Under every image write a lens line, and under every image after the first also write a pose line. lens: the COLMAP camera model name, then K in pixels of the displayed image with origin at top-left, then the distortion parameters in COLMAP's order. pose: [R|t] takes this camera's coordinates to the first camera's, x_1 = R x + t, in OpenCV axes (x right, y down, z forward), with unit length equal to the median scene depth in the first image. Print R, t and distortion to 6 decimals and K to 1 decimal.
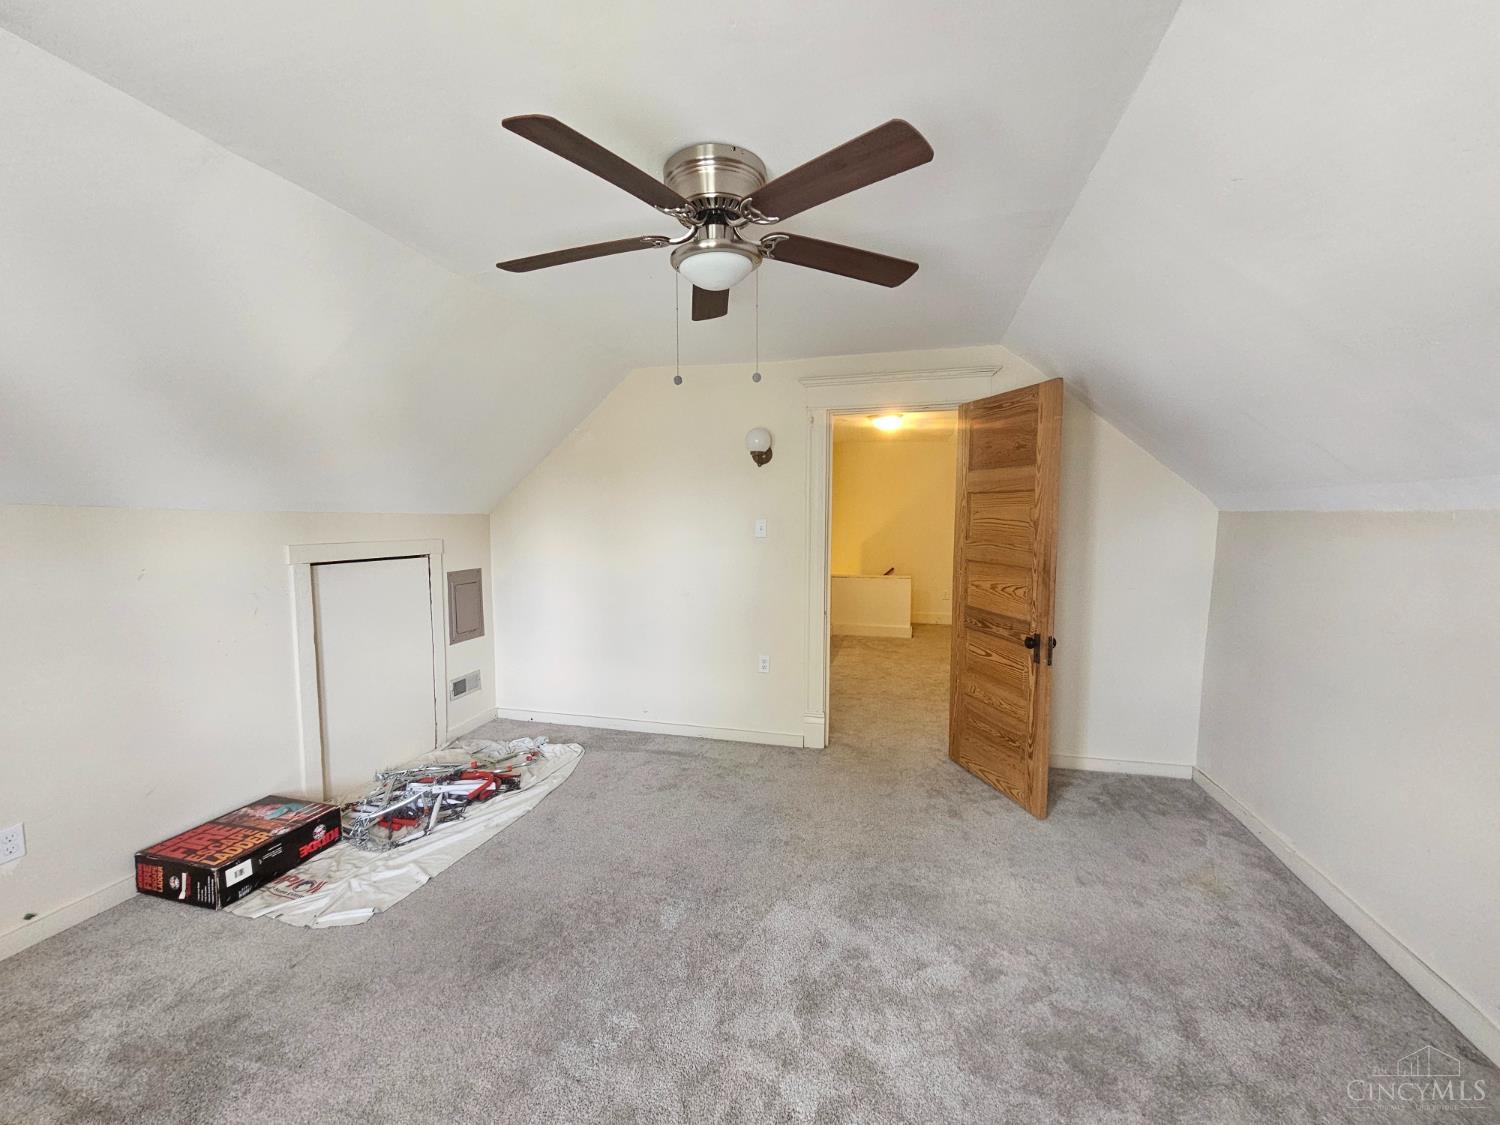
lens RADIAL K [[612.0, 0, 741.4], [0, 612.0, 567.6], [0, 0, 1]] dist [0.002962, 0.000186]
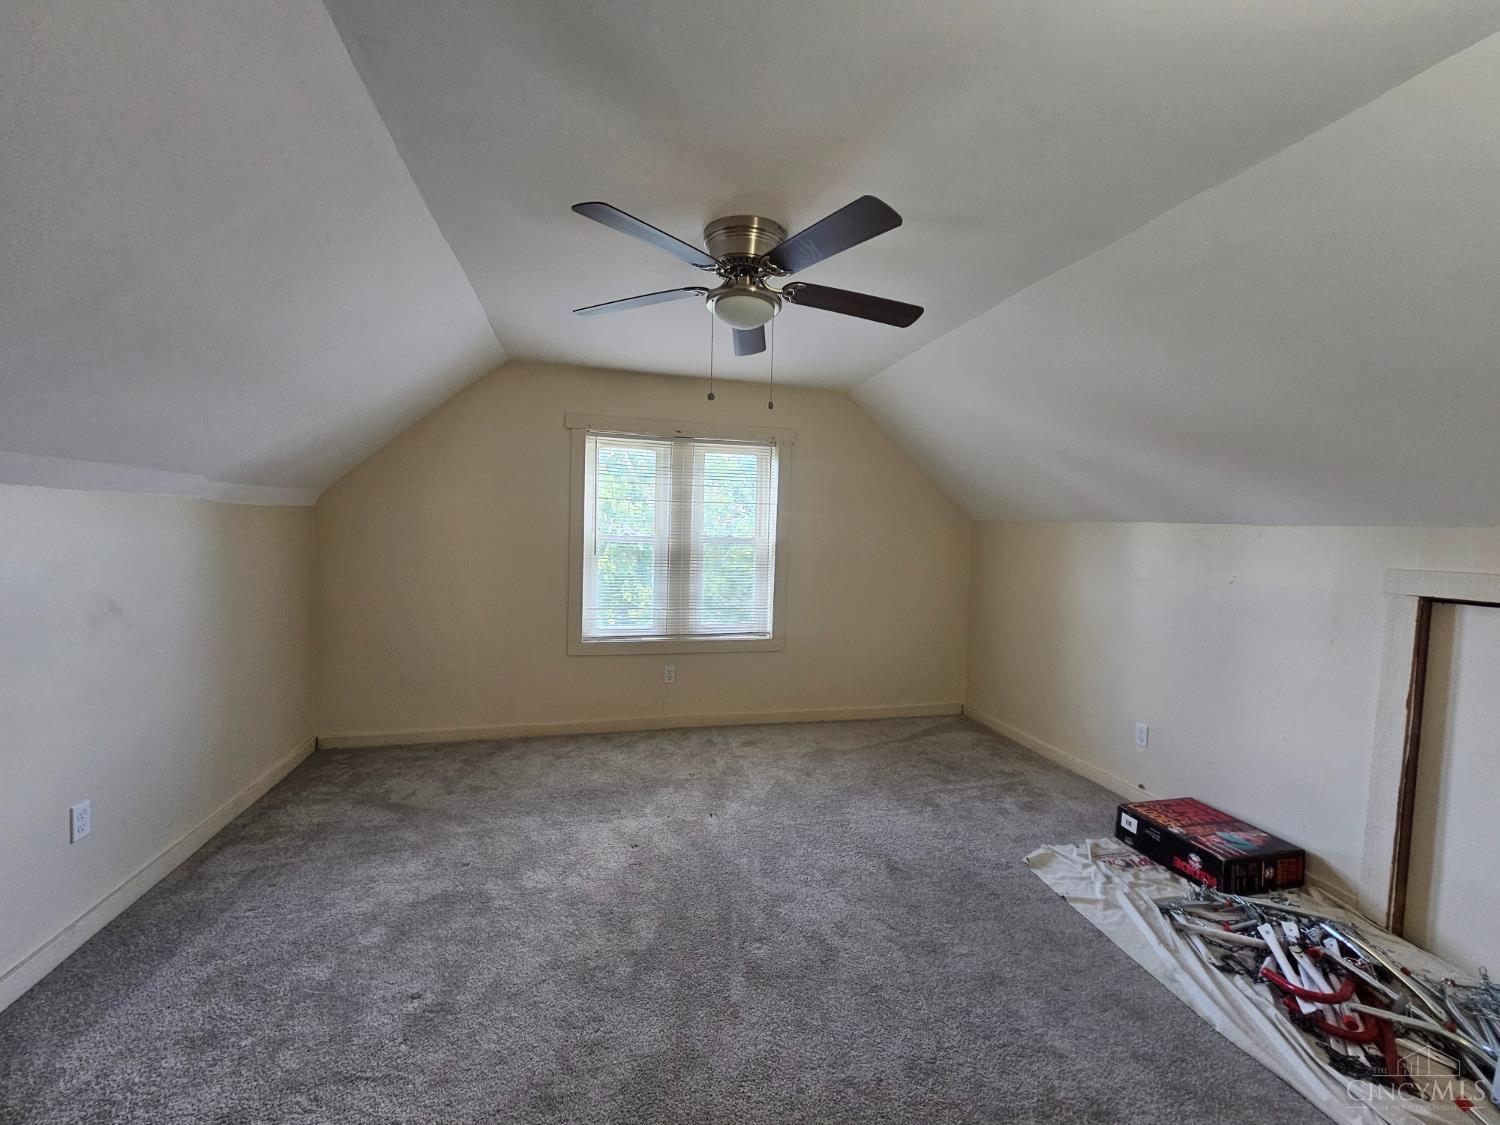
lens RADIAL K [[612.0, 0, 747.0], [0, 612.0, 564.0], [0, 0, 1]] dist [0.002962, 0.000186]
pose [[-0.877976, 0.008564, -0.478629, 0.377933], [-0.056791, 0.990916, 0.121904, -0.102537], [0.475325, 0.134211, -0.869514, 1.474663]]
